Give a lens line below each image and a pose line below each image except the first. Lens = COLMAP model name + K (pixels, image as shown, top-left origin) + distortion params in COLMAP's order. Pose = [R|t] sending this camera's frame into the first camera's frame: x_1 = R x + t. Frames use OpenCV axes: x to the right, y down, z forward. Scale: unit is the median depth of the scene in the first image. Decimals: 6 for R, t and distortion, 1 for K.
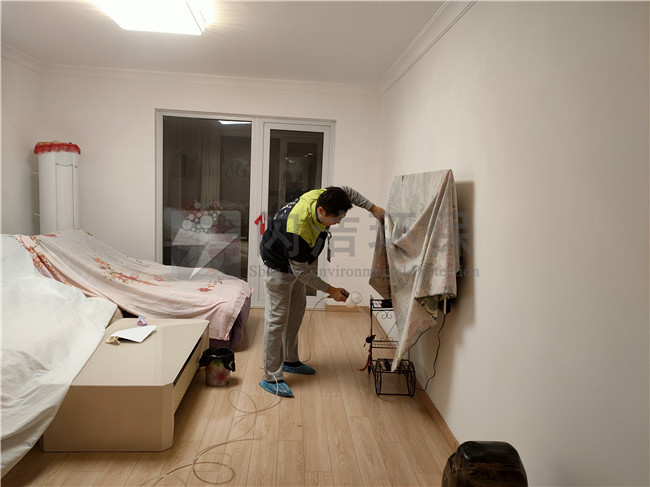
lens RADIAL K [[496.9, 0, 322.5], [0, 496.9, 251.5], [0, 0, 1]] dist [0.070369, -0.057273]
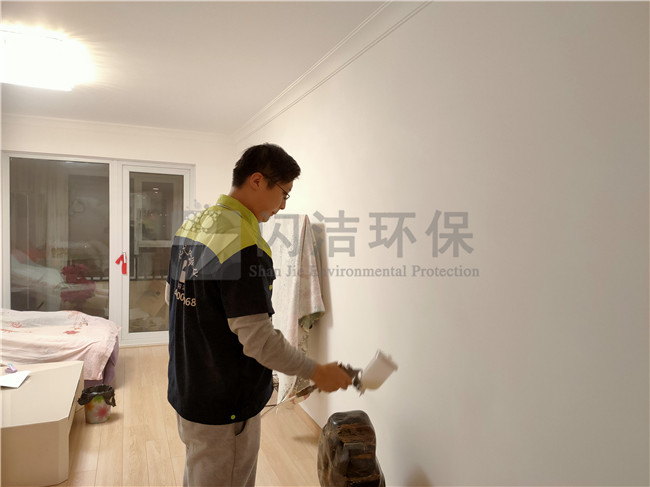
lens RADIAL K [[496.9, 0, 328.9], [0, 496.9, 256.0], [0, 0, 1]] dist [0.070369, -0.057273]
pose [[0.950136, -0.041538, 0.309058, -0.055893], [0.058577, 0.997220, -0.046054, 0.000739], [-0.306286, 0.061861, 0.949928, -0.138319]]
